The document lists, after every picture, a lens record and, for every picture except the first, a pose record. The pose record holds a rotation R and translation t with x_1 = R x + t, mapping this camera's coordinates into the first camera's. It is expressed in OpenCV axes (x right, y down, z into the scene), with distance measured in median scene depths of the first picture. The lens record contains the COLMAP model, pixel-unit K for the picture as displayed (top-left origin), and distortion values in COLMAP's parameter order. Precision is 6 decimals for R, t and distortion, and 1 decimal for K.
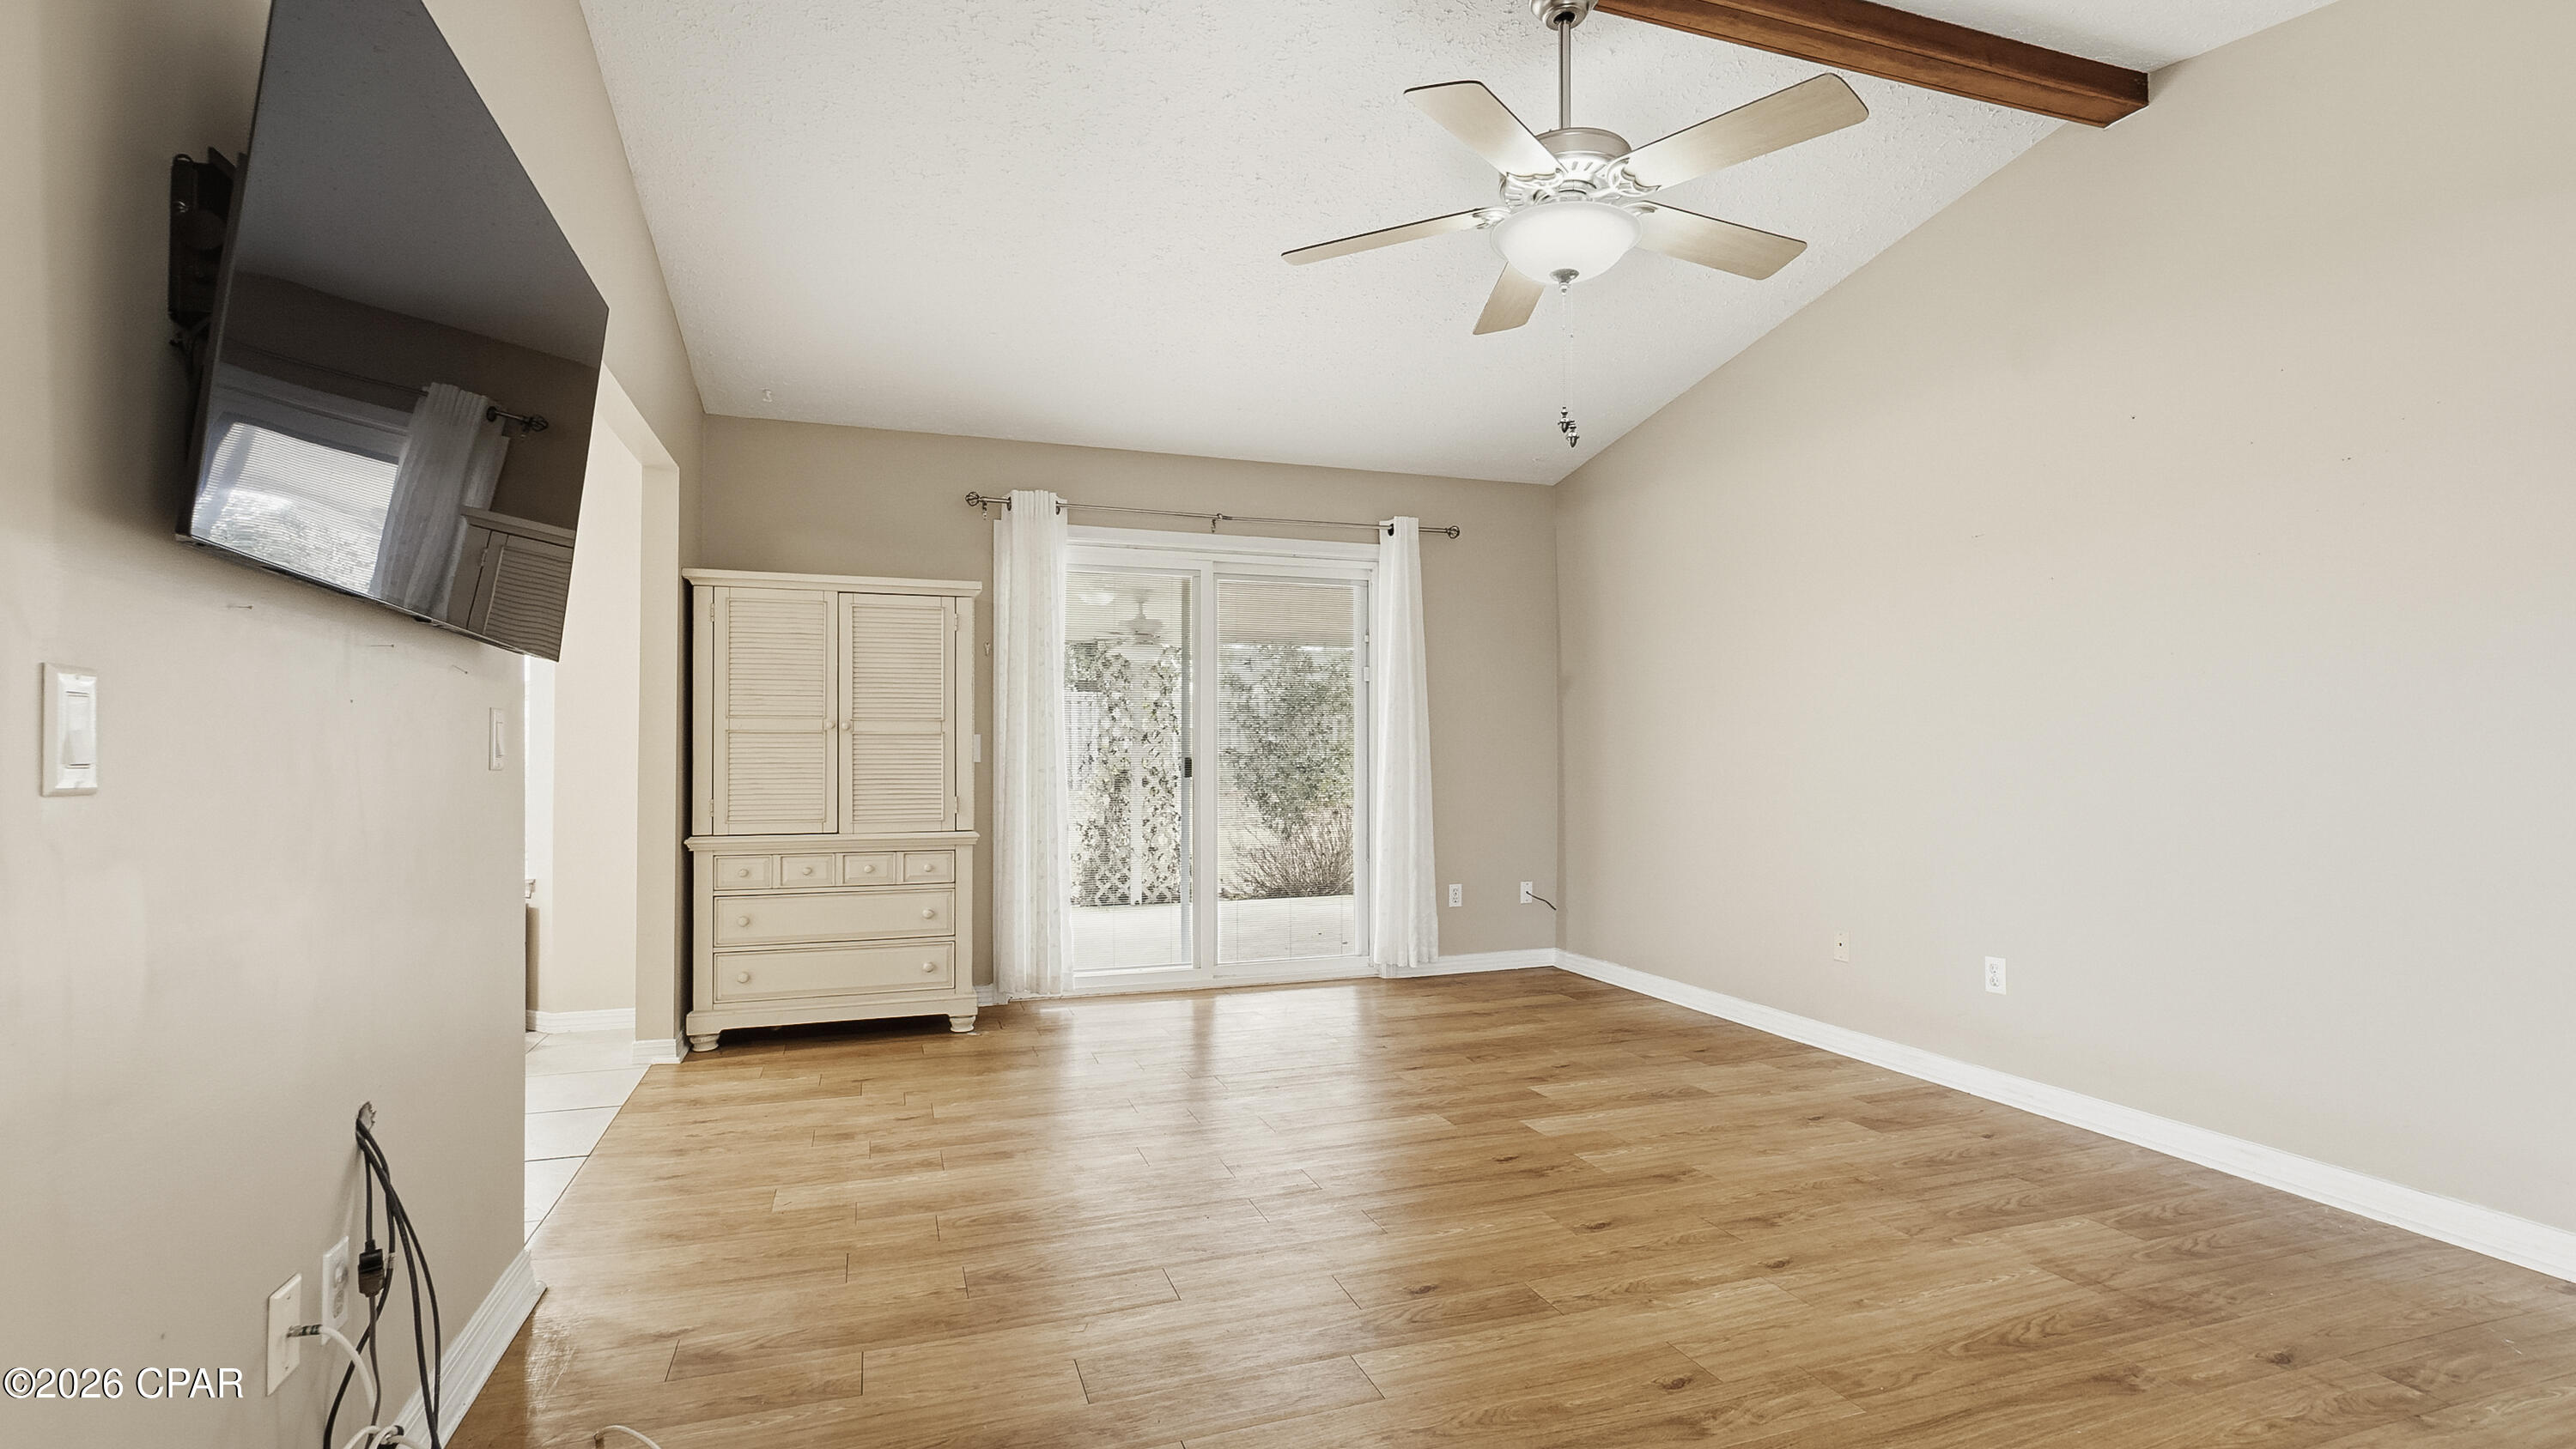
lens RADIAL K [[1153.3, 0, 1294.3], [0, 1153.3, 742.7], [0, 0, 1]] dist [-0.011753, 0.002294]
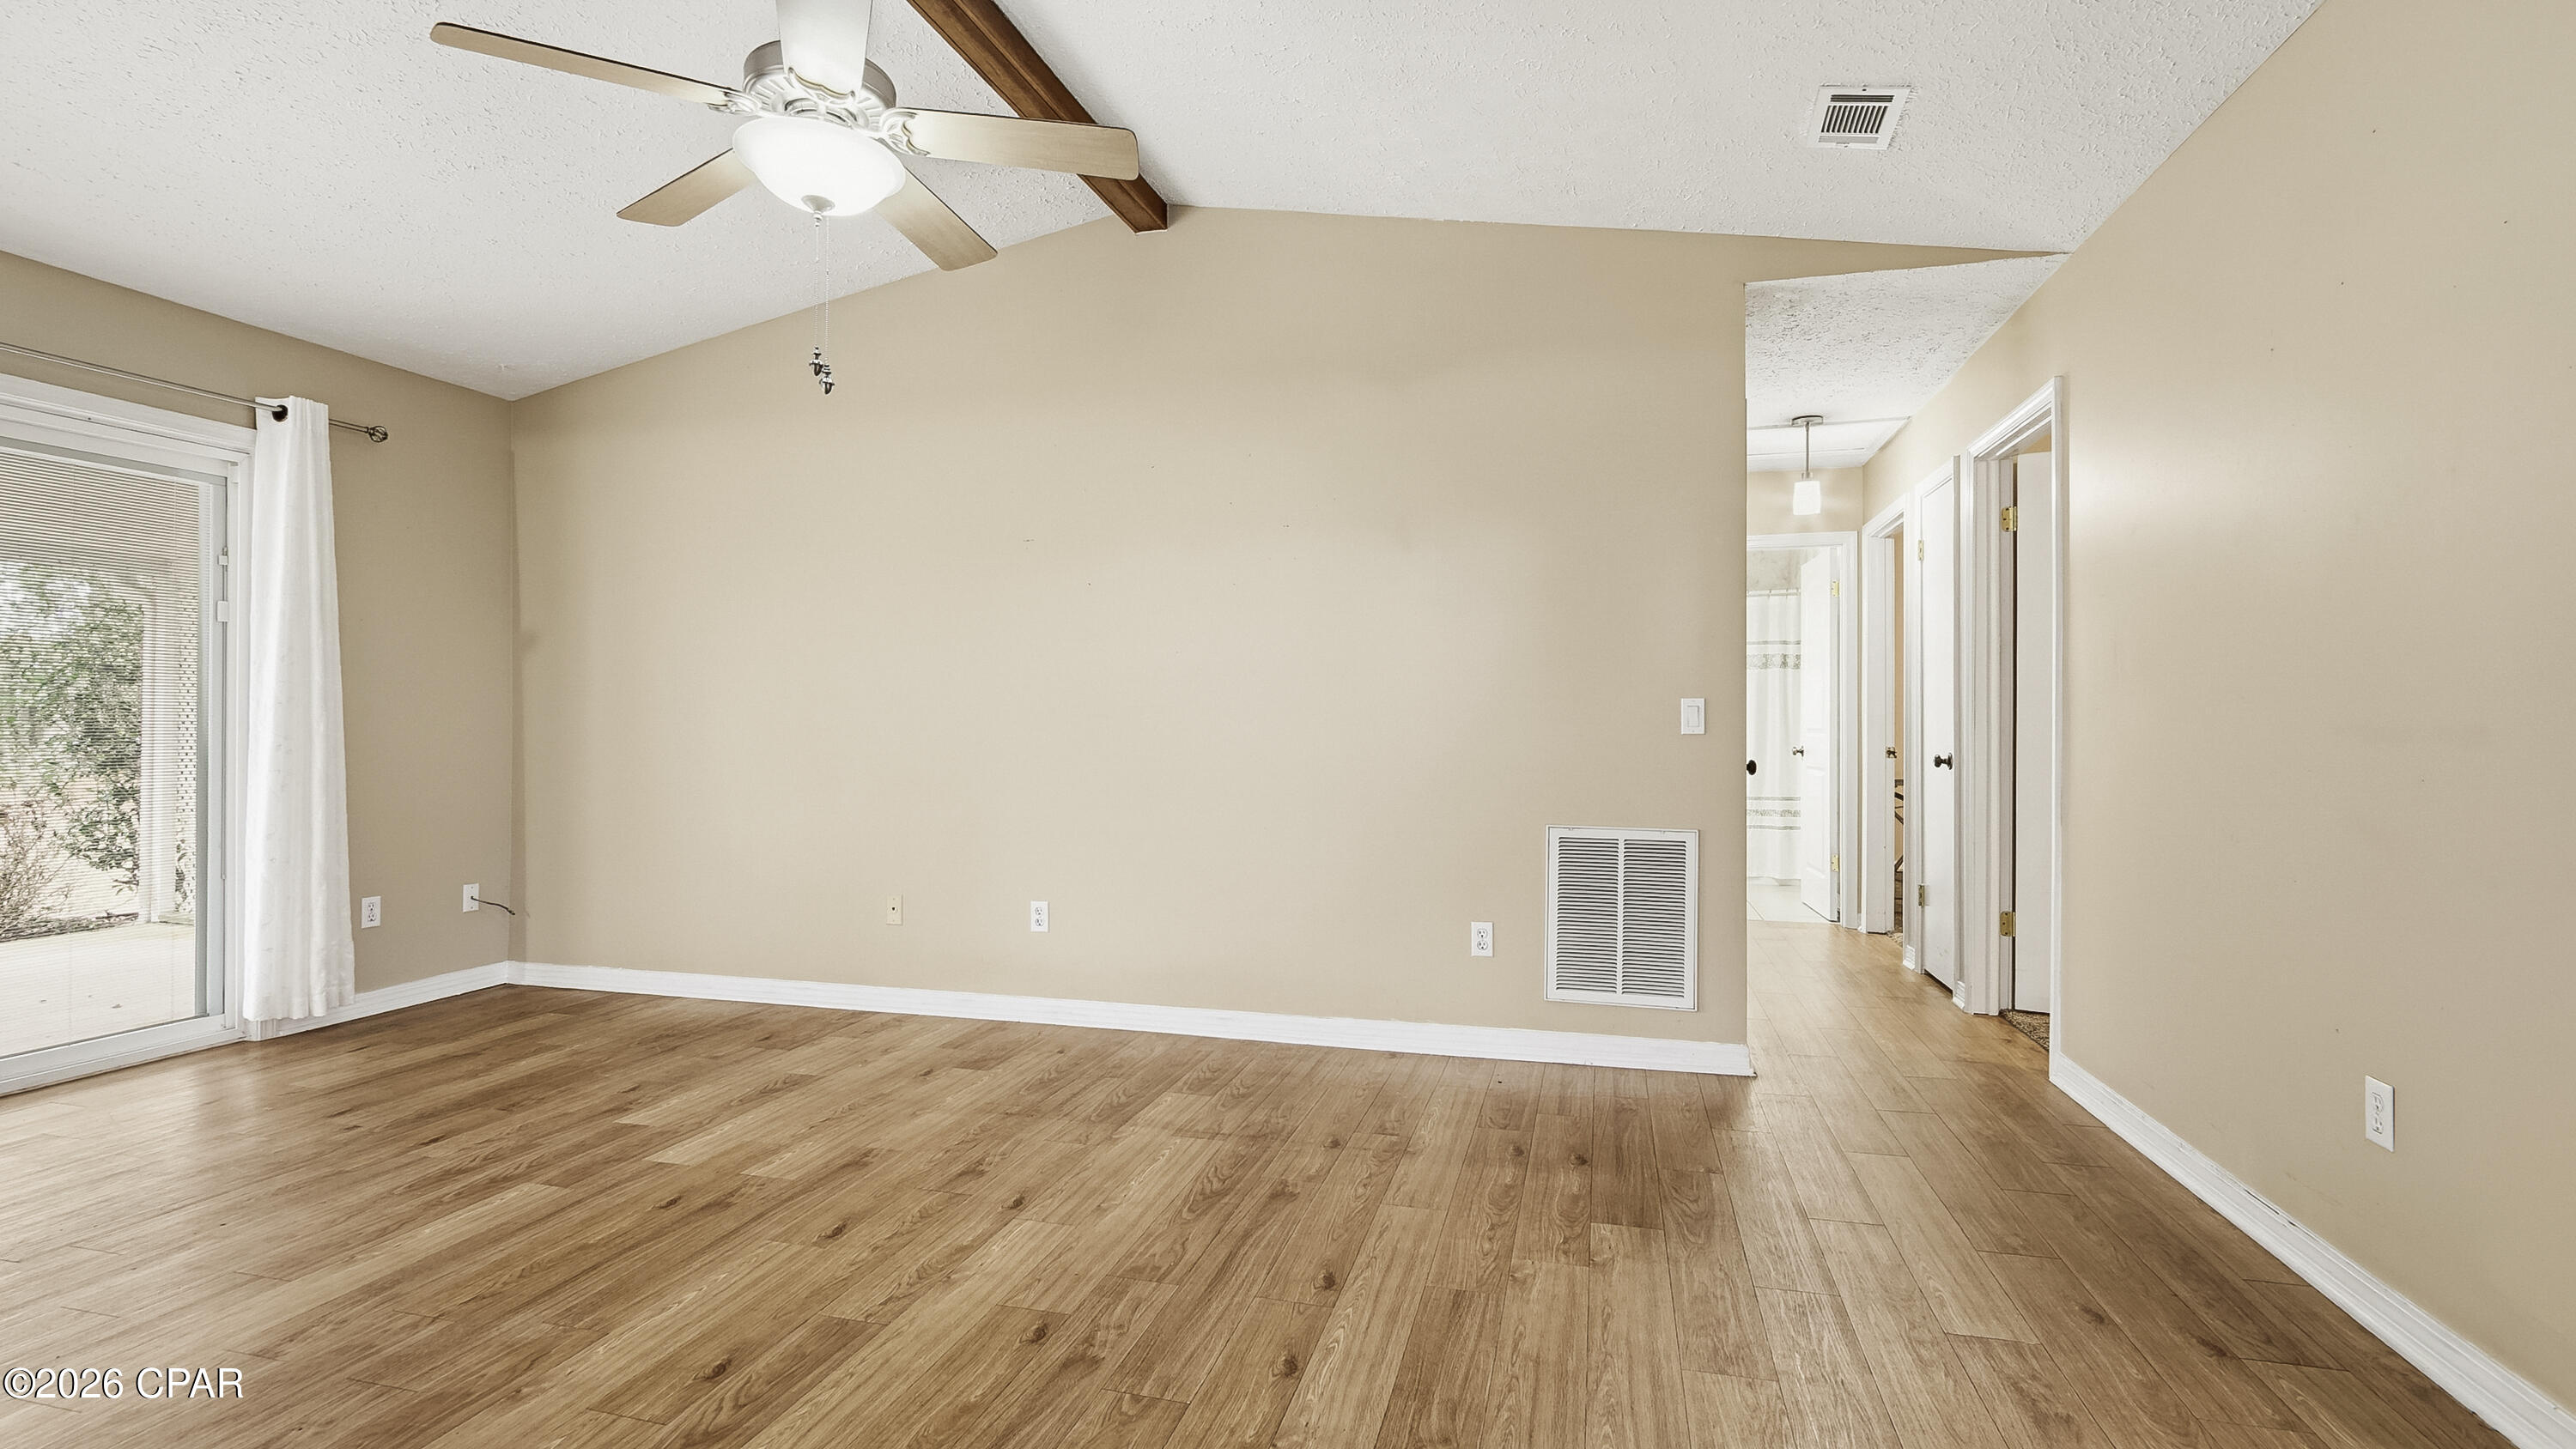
lens RADIAL K [[1153.3, 0, 1275.7], [0, 1153.3, 721.9], [0, 0, 1]] dist [-0.011753, 0.002294]
pose [[0.573748, 0.007092, 0.819001, -0.245609], [-0.011200, 0.999937, -0.000813, 0.001804], [-0.818955, -0.008707, 0.573792, 0.143057]]
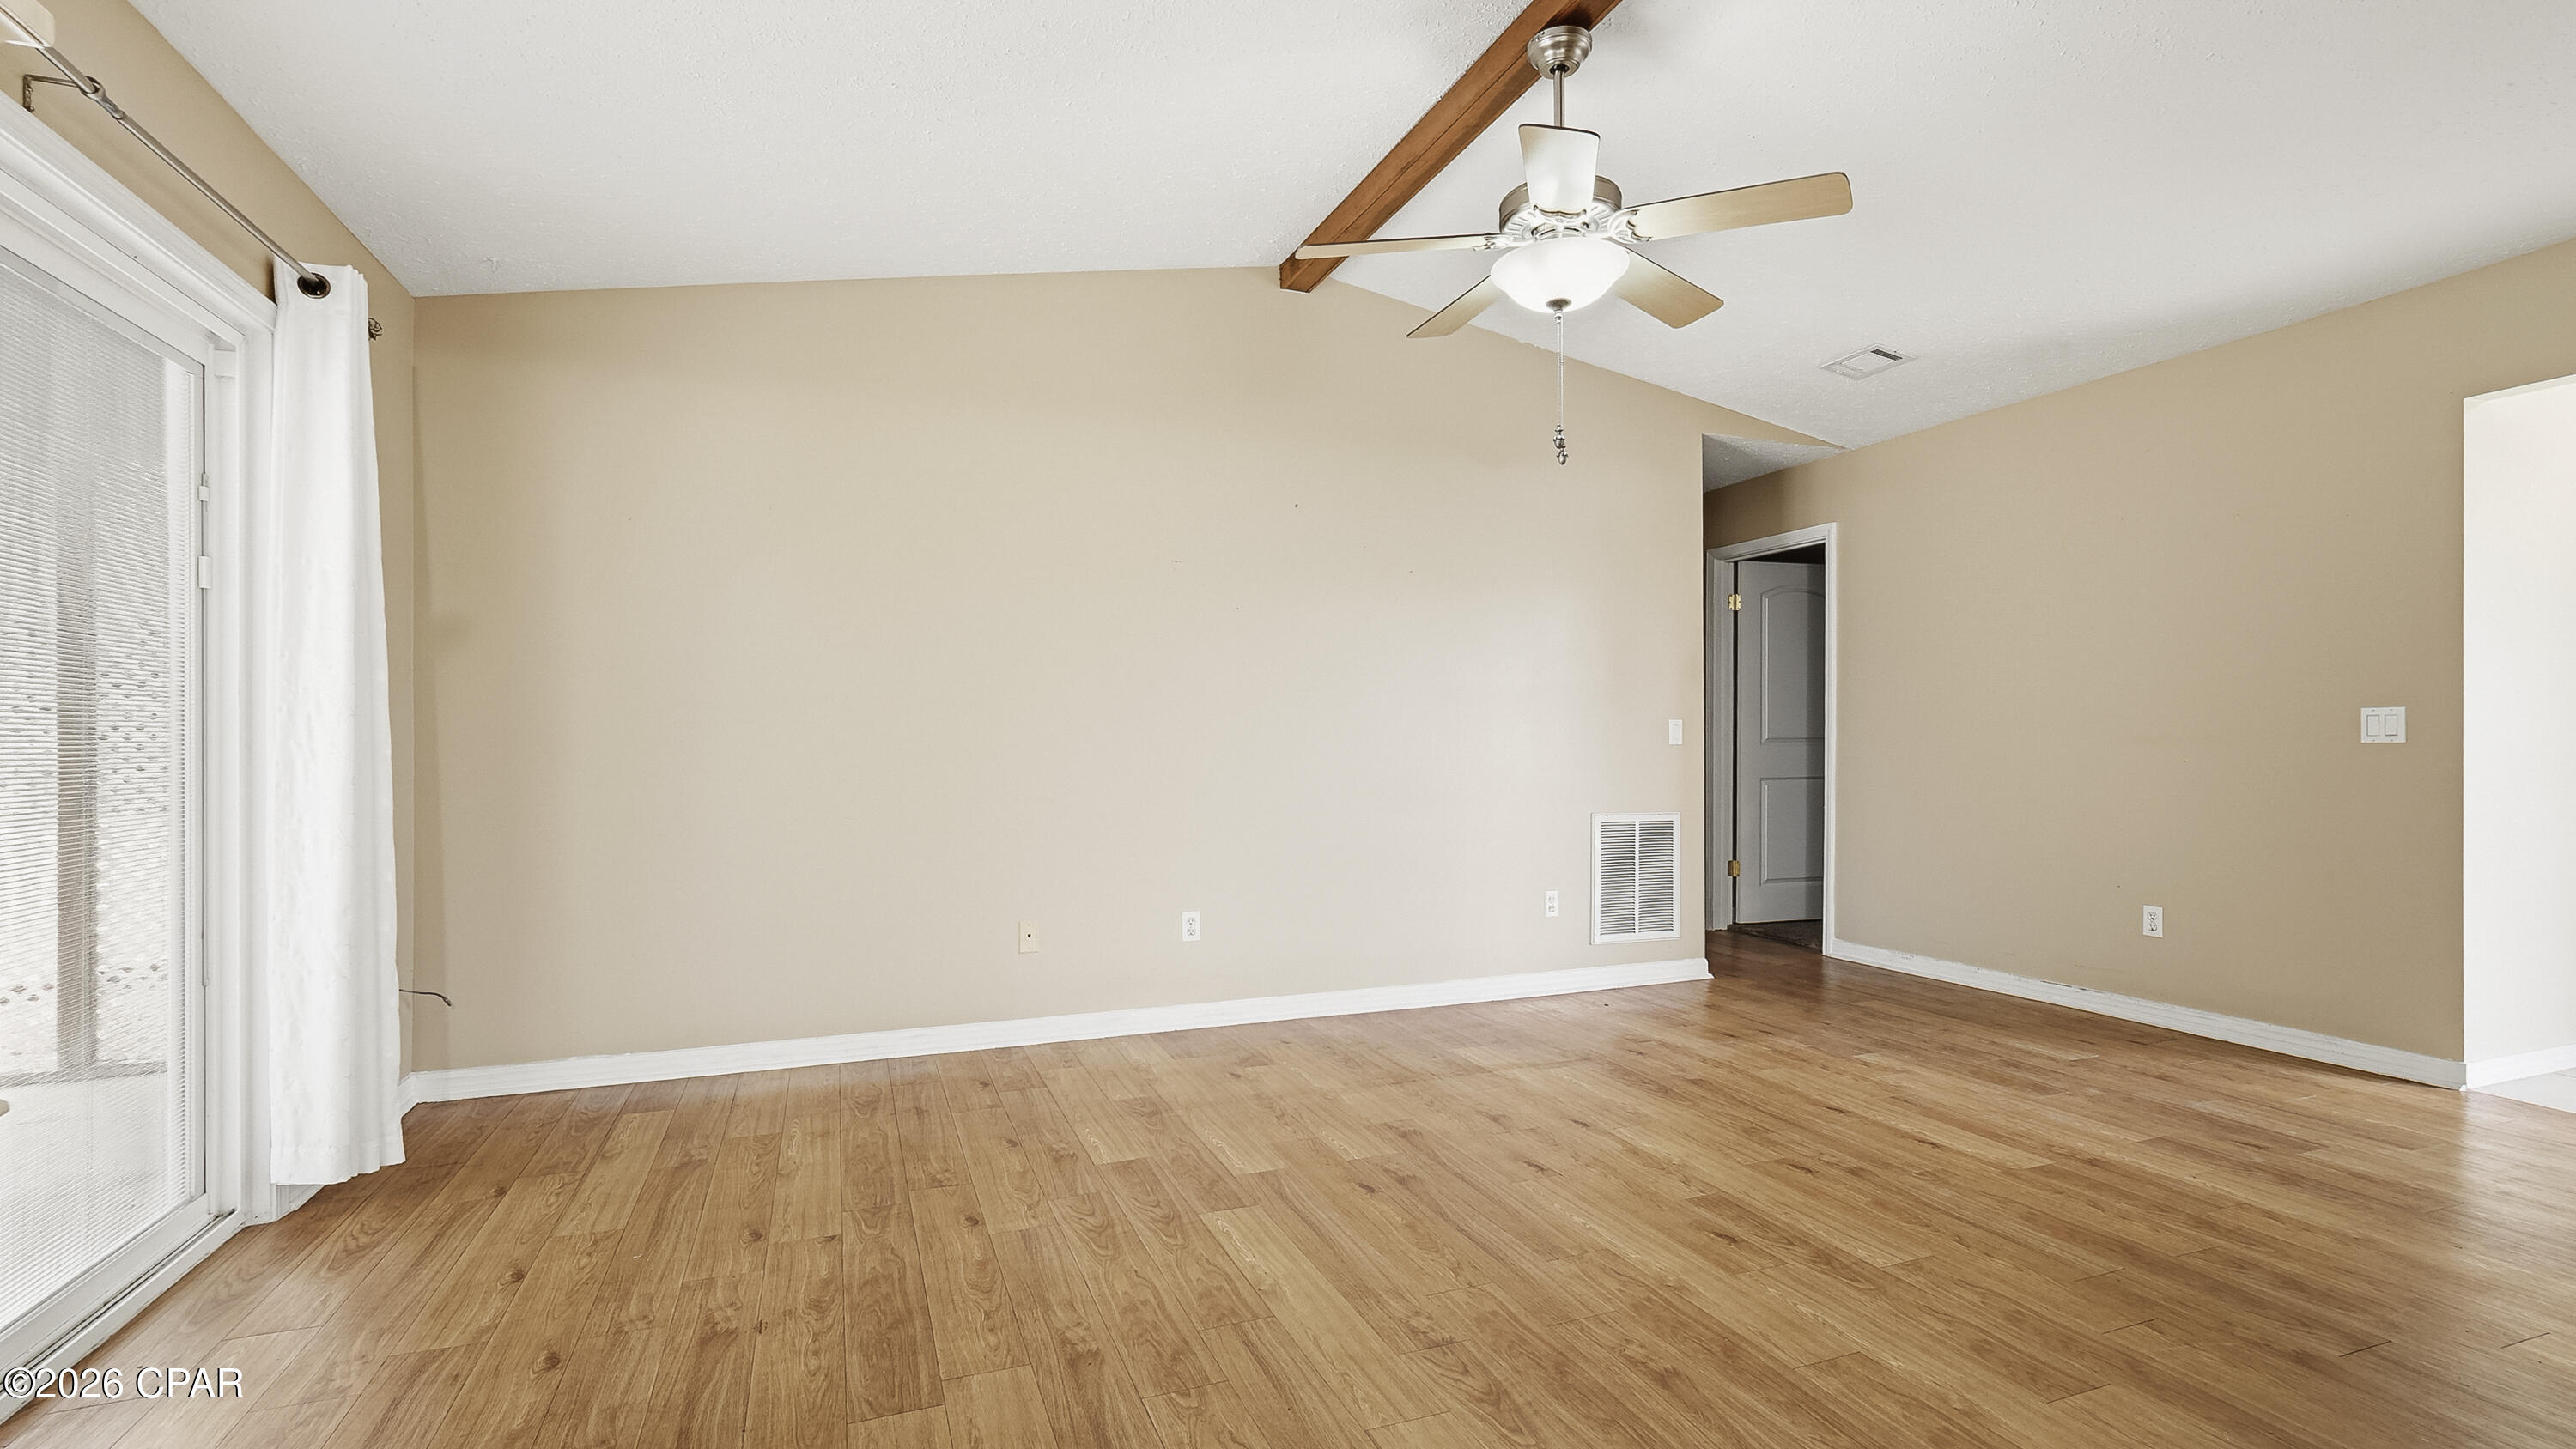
lens RADIAL K [[1153.3, 0, 1284.7], [0, 1153.3, 744.3], [0, 0, 1]] dist [-0.011753, 0.002294]
pose [[-0.012336, 0.003336, 0.999918, -0.692013], [-0.003474, 0.999988, -0.003379, 0.014939], [-0.999918, -0.003515, -0.012325, 1.032591]]
